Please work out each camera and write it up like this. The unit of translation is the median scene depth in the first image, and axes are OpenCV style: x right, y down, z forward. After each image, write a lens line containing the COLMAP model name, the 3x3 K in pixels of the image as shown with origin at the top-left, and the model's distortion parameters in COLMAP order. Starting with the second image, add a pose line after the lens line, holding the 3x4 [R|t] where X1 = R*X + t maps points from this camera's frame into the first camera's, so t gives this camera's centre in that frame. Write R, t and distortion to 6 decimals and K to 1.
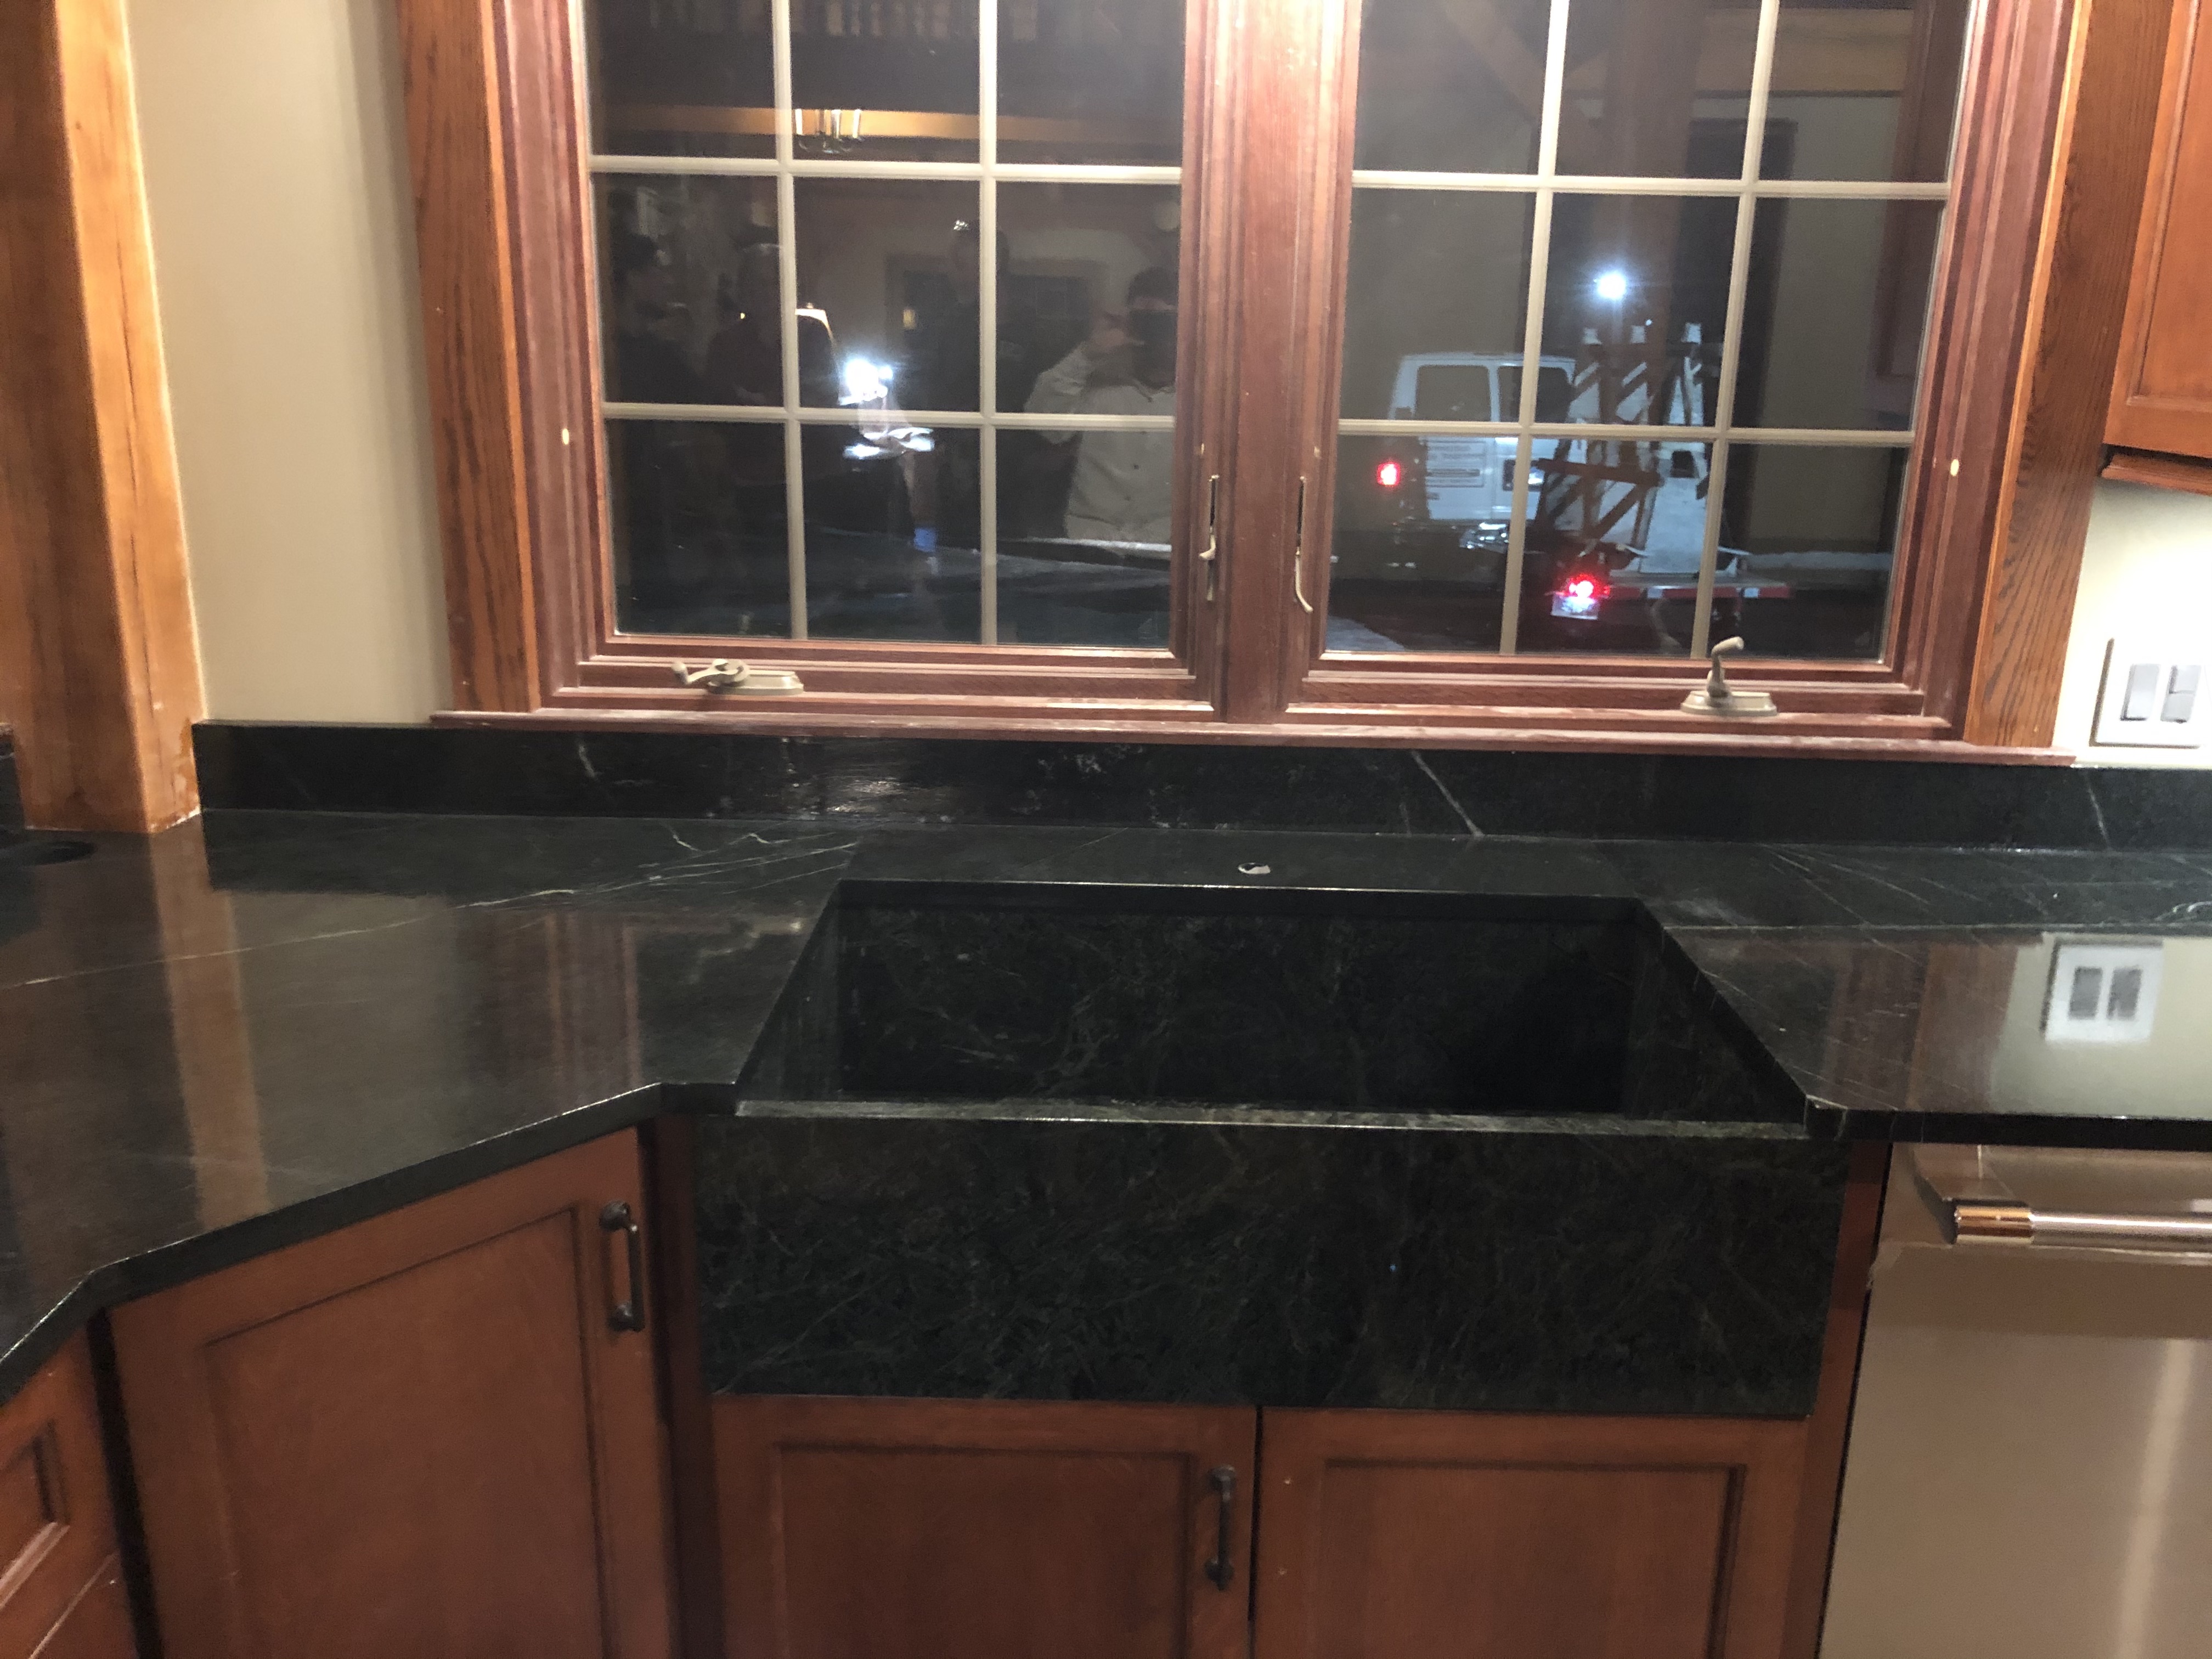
lens RADIAL K [[1828.5, 0, 1109.4], [0, 1828.5, 820.4], [0, 0, 1]] dist [-0.047048, 0.114159]
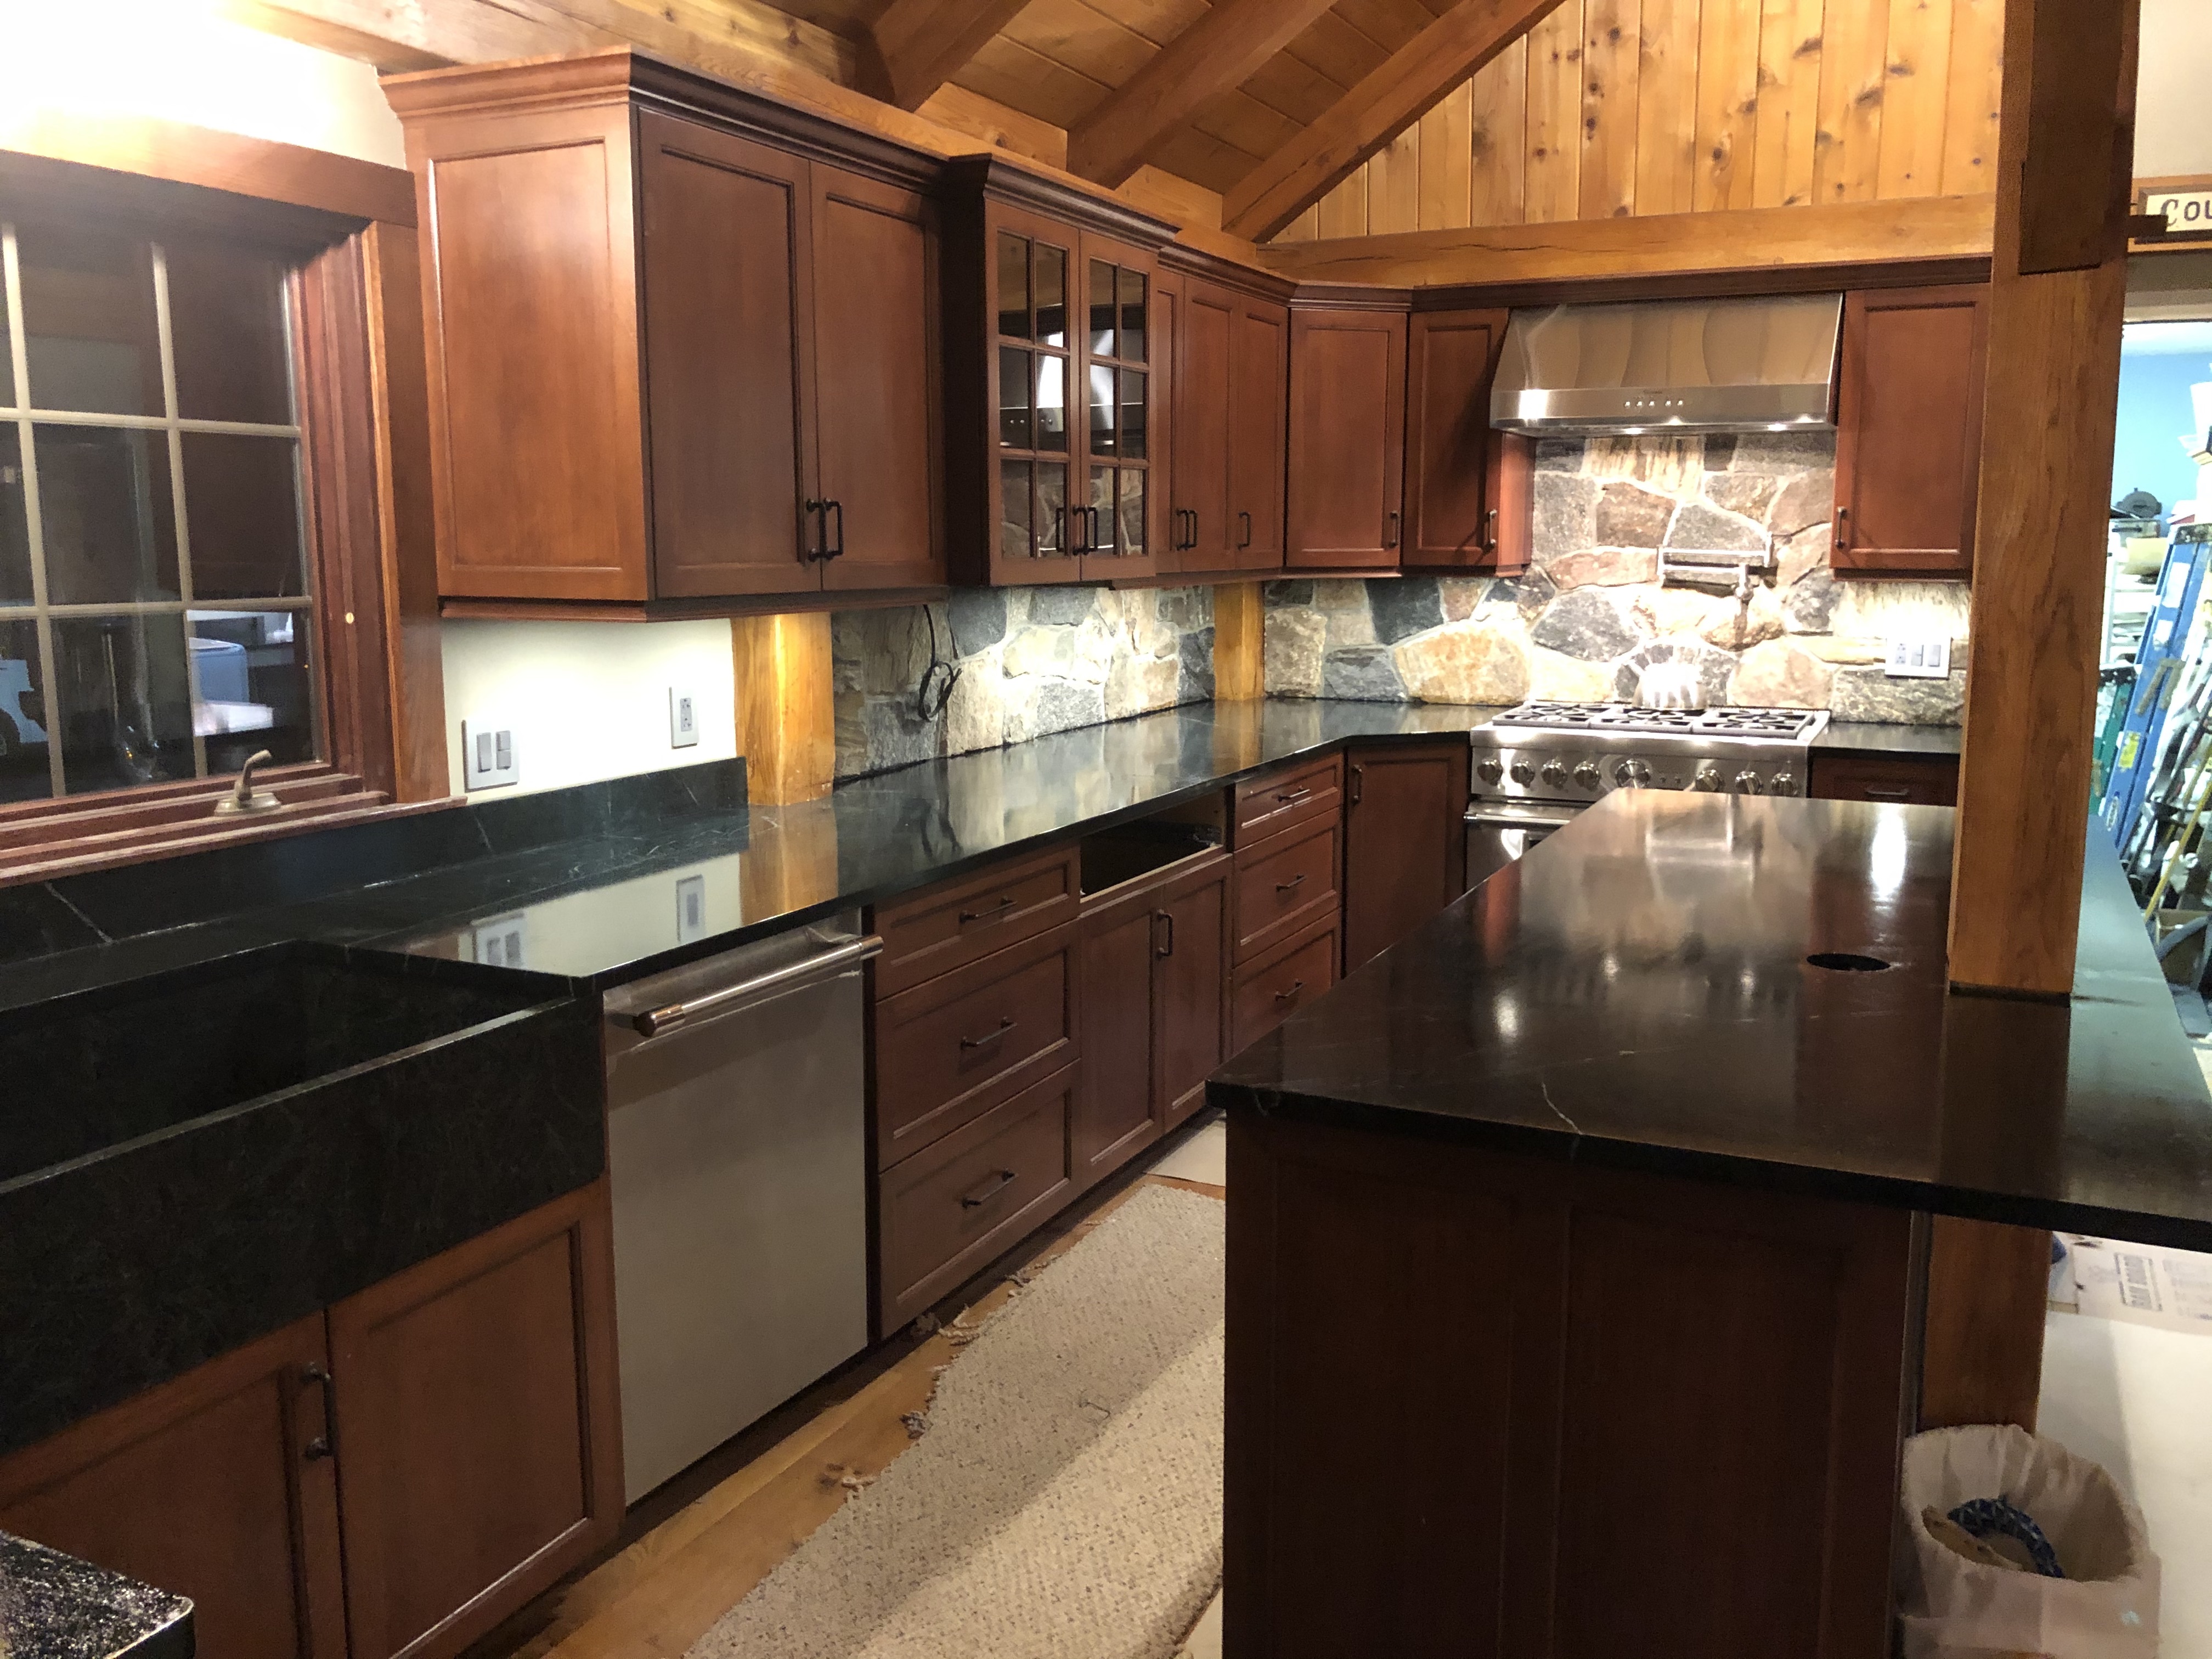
lens RADIAL K [[1814.6, 0, 1118.8], [0, 1814.6, 805.2], [0, 0, 1]] dist [0.007817, -0.003821]
pose [[0.422987, -0.158971, 0.892082, -0.586743], [0.251958, 0.966300, 0.052729, 0.026619], [-0.870402, 0.202464, 0.448786, -0.144954]]
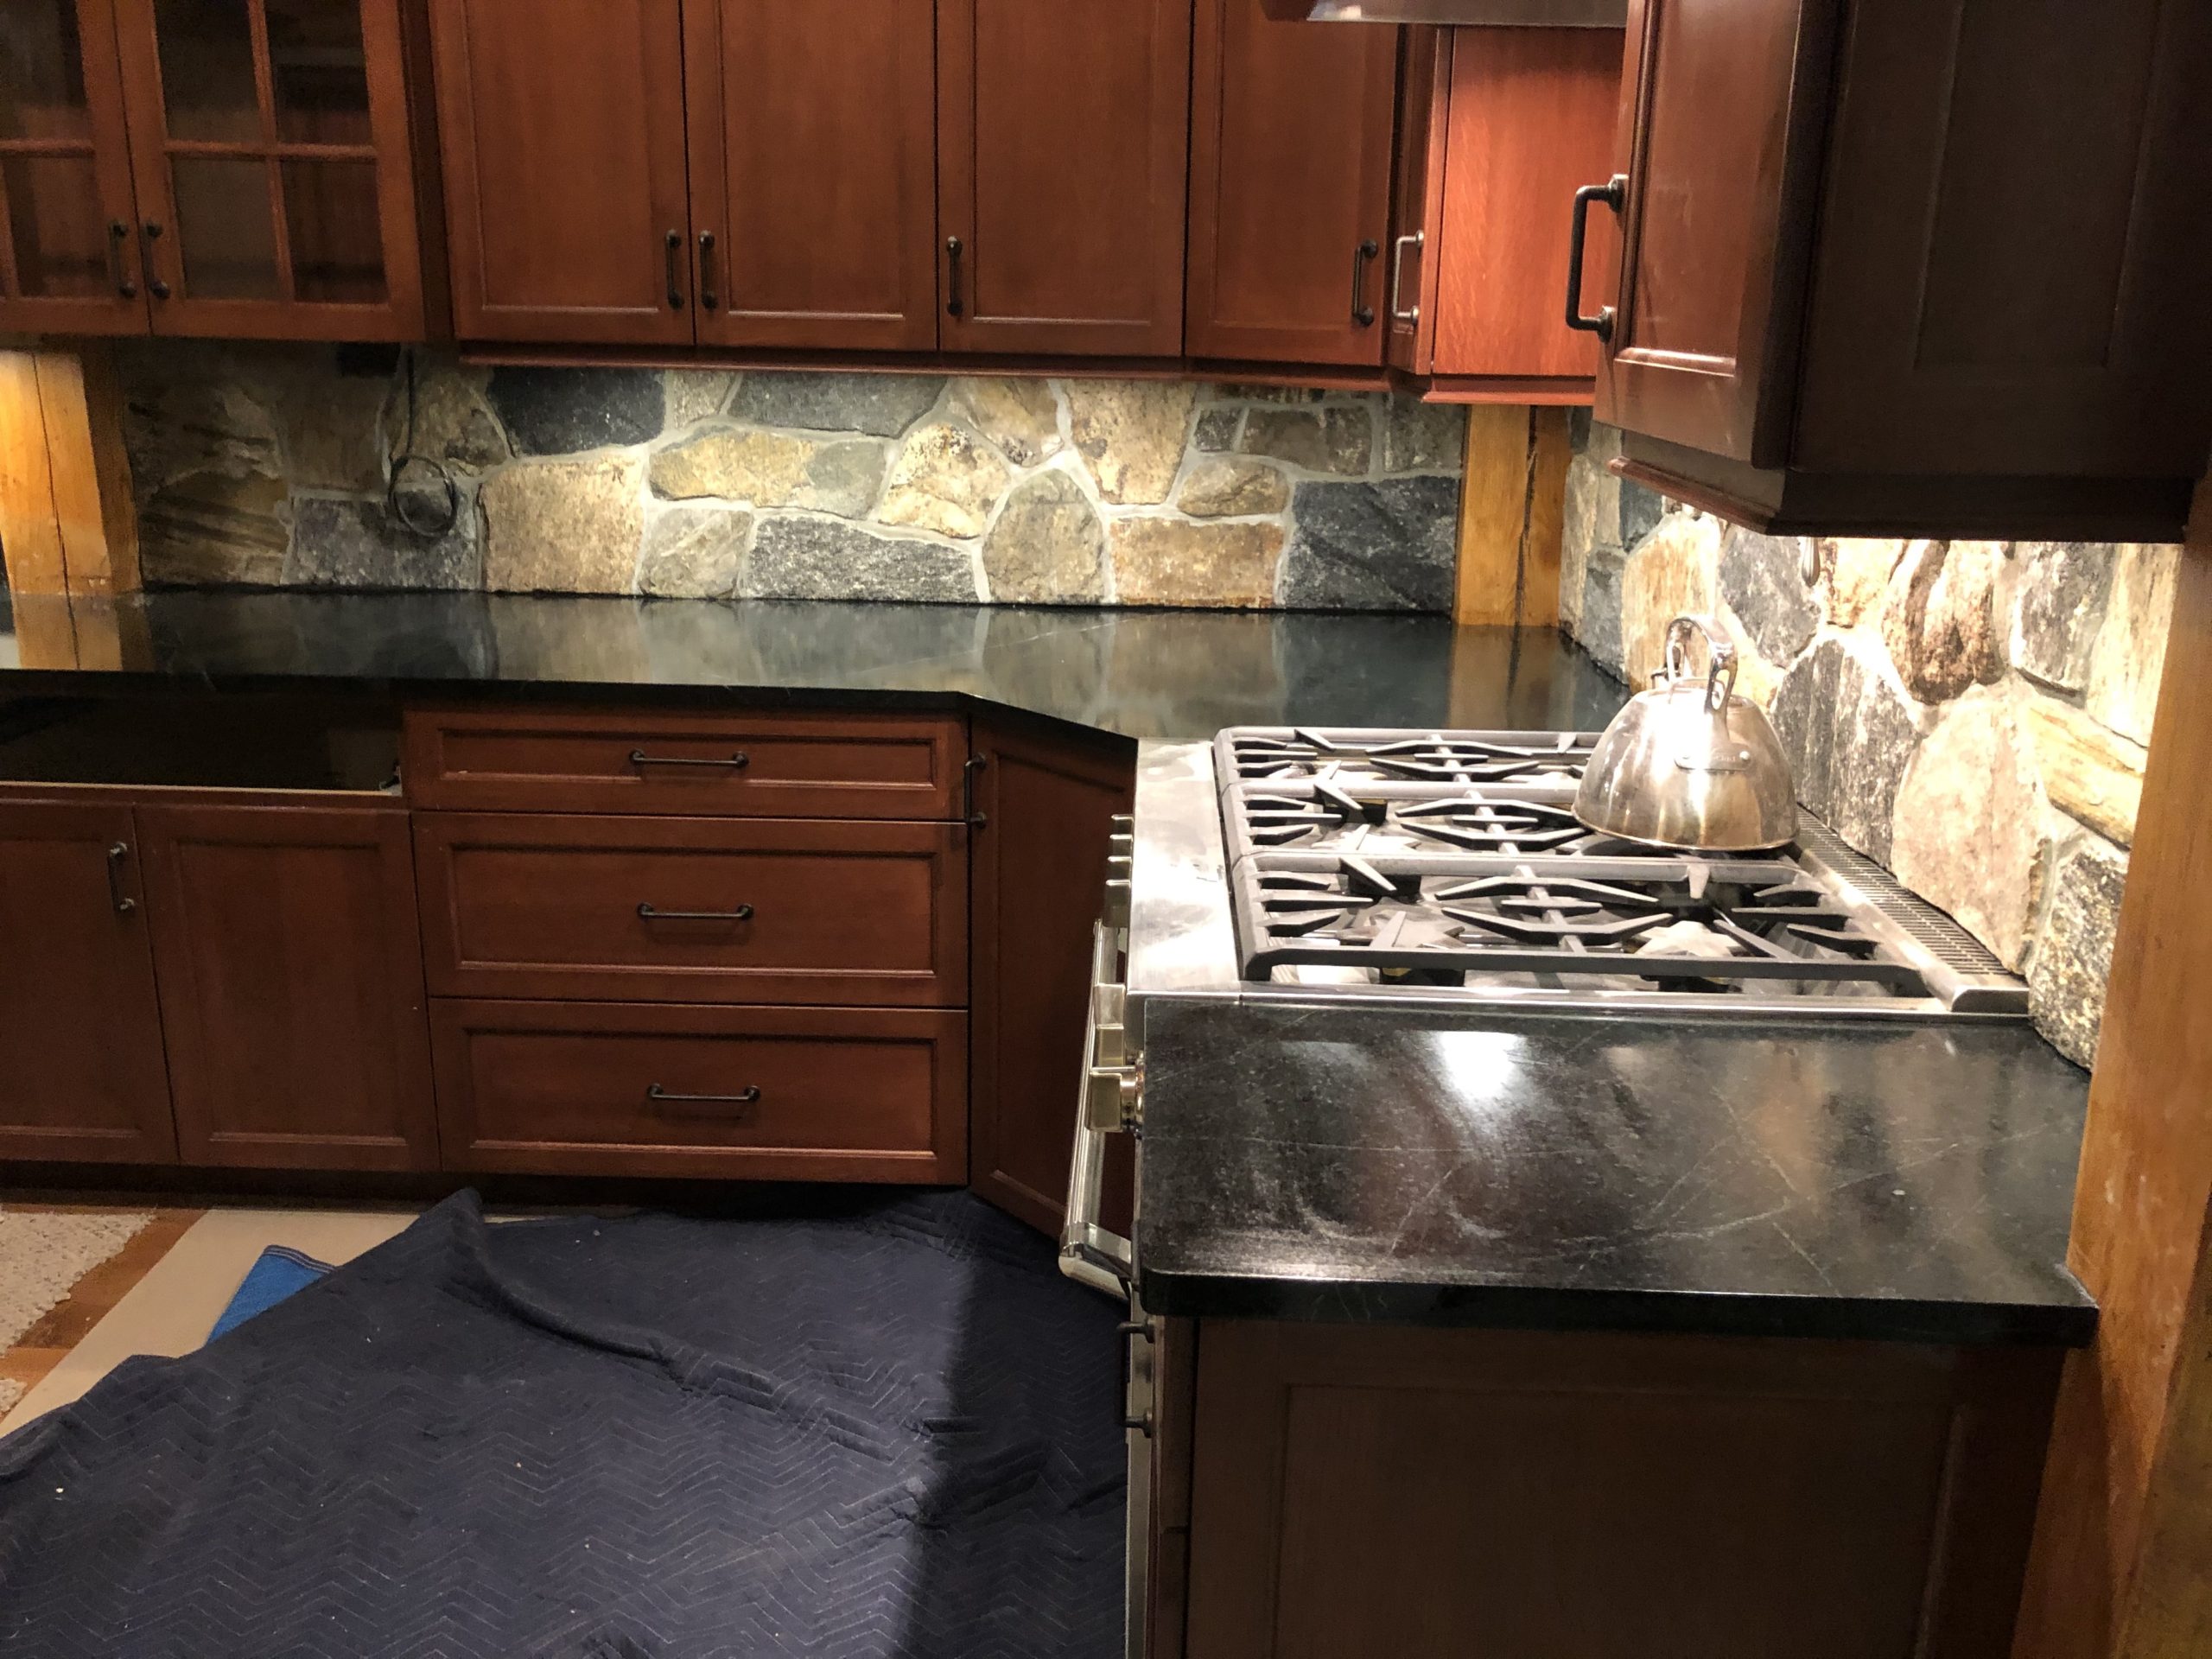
lens RADIAL K [[1814.6, 0, 1118.8], [0, 1814.6, 805.2], [0, 0, 1]] dist [0.007817, -0.003821]
pose [[0.999744, 0.001392, -0.022587, 1.916271], [-0.001484, 0.999991, -0.004033, 0.229195], [0.022582, 0.004065, 0.999737, -0.578840]]
